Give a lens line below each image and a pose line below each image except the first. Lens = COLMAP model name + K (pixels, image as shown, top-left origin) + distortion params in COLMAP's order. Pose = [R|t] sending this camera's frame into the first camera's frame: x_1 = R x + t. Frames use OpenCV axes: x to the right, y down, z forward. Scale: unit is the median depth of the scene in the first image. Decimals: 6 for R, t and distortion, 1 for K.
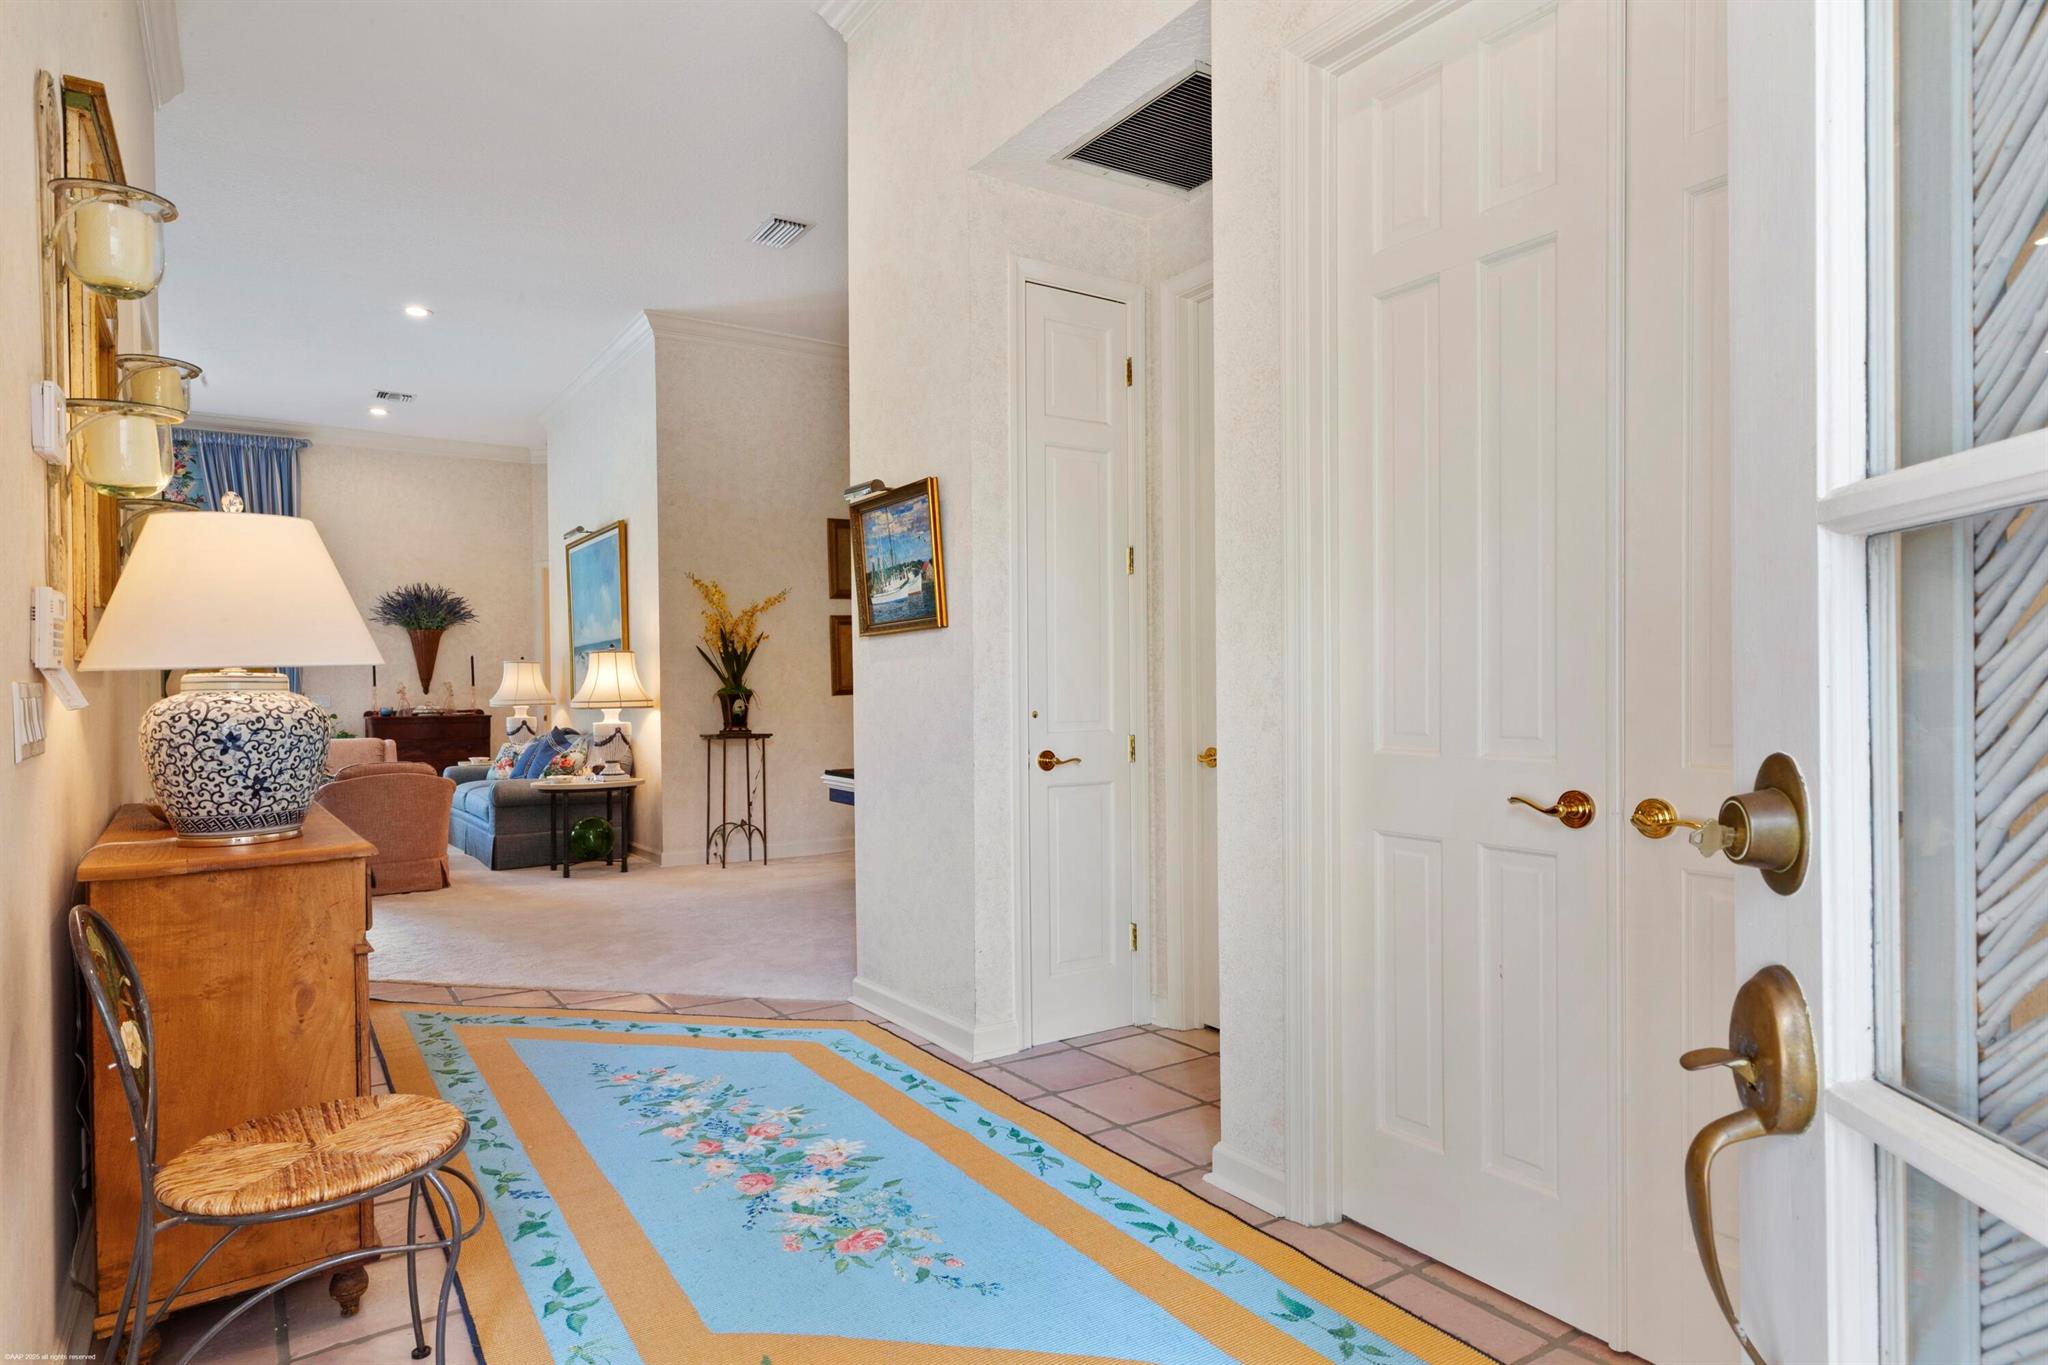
lens RADIAL K [[1180.1, 0, 1024.0], [0, 1180.1, 682.5], [0, 0, 1]] dist [0.006599, 0.001782]
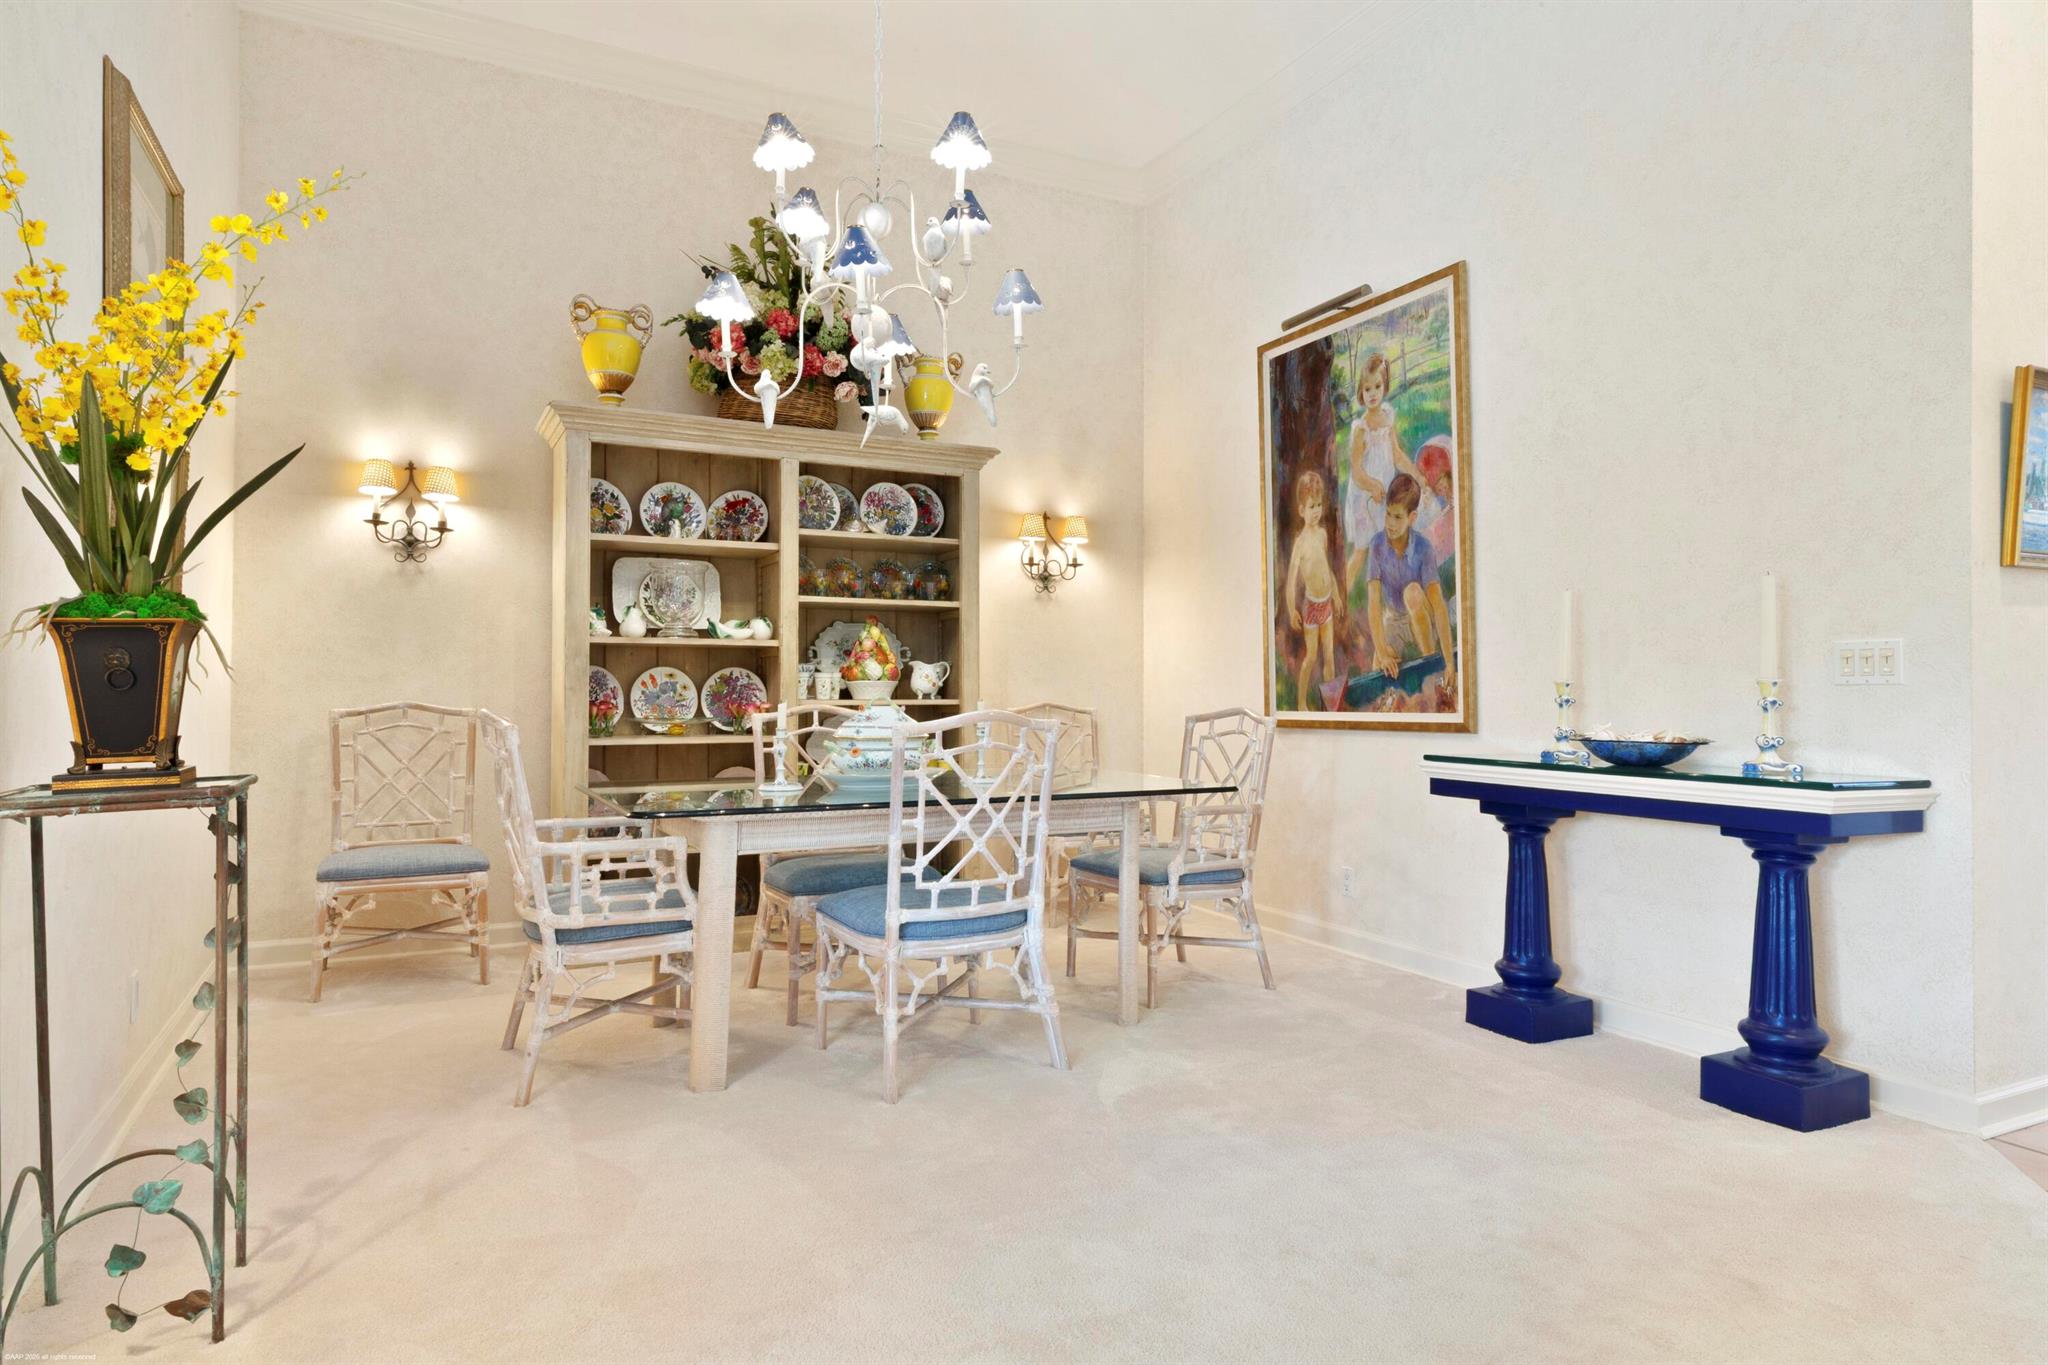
lens RADIAL K [[1180.1, 0, 1024.0], [0, 1180.1, 682.5], [0, 0, 1]] dist [0.006599, 0.001782]
pose [[0.121842, 0.013981, 0.992451, -0.470780], [-0.003940, 0.999900, -0.013602, 0.024724], [-0.992542, -0.002253, 0.121884, 0.787297]]
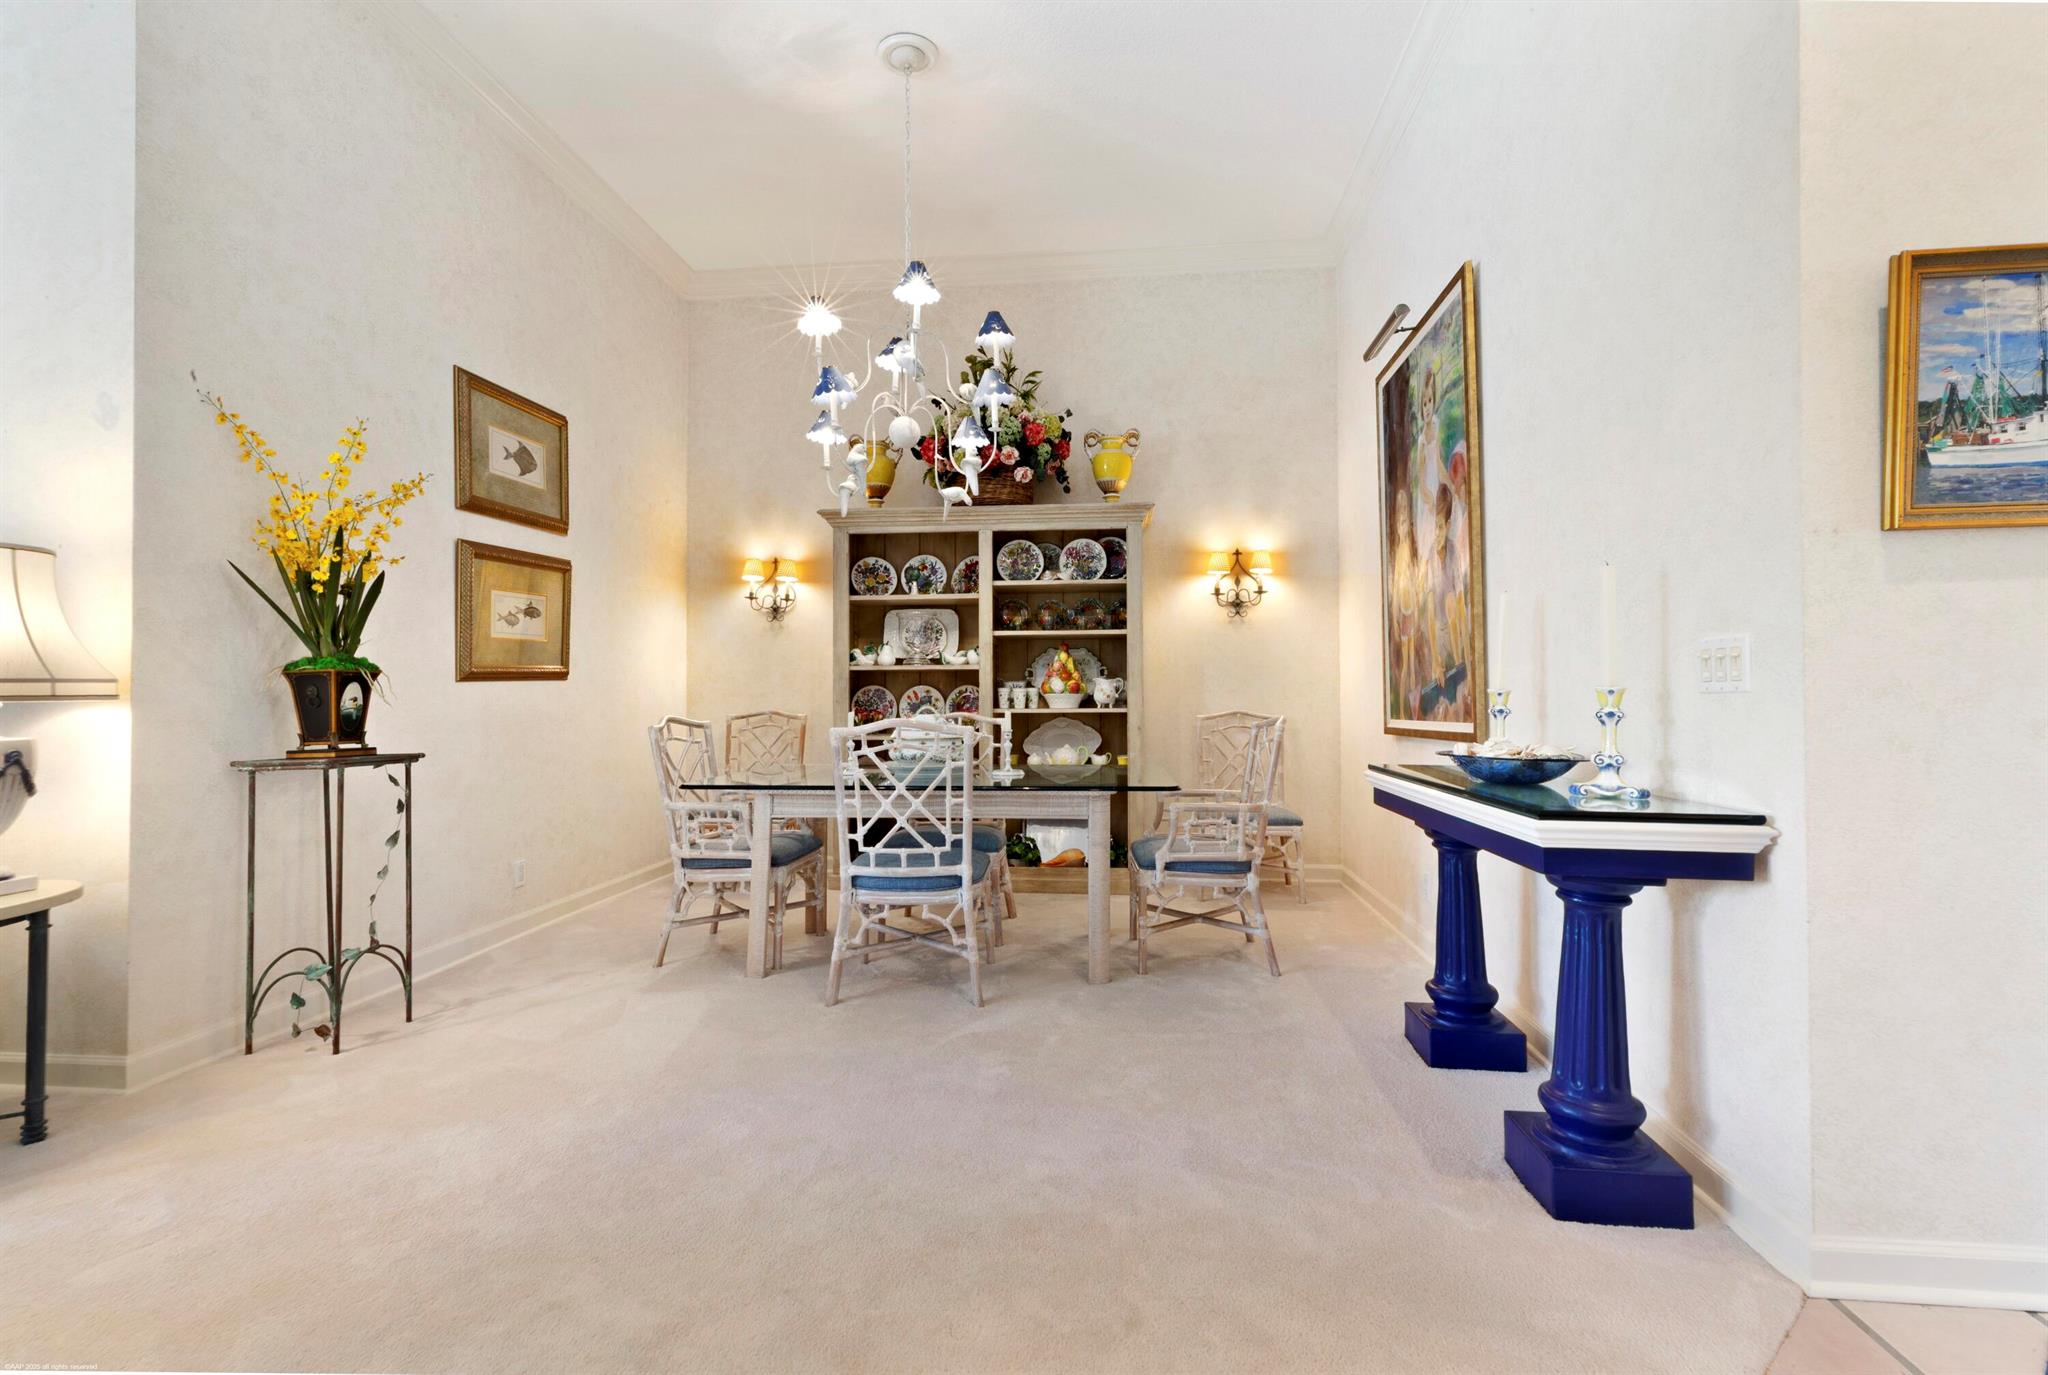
lens RADIAL K [[917.7, 0, 1026.7], [0, 917.7, 692.3], [0, 0, 1]] dist [0.001544, -0.000076]
pose [[0.632218, 0.010042, 0.774725, -0.354930], [-0.000793, 0.999924, -0.012314, 0.022134], [-0.774790, 0.007171, 0.632178, 0.551287]]
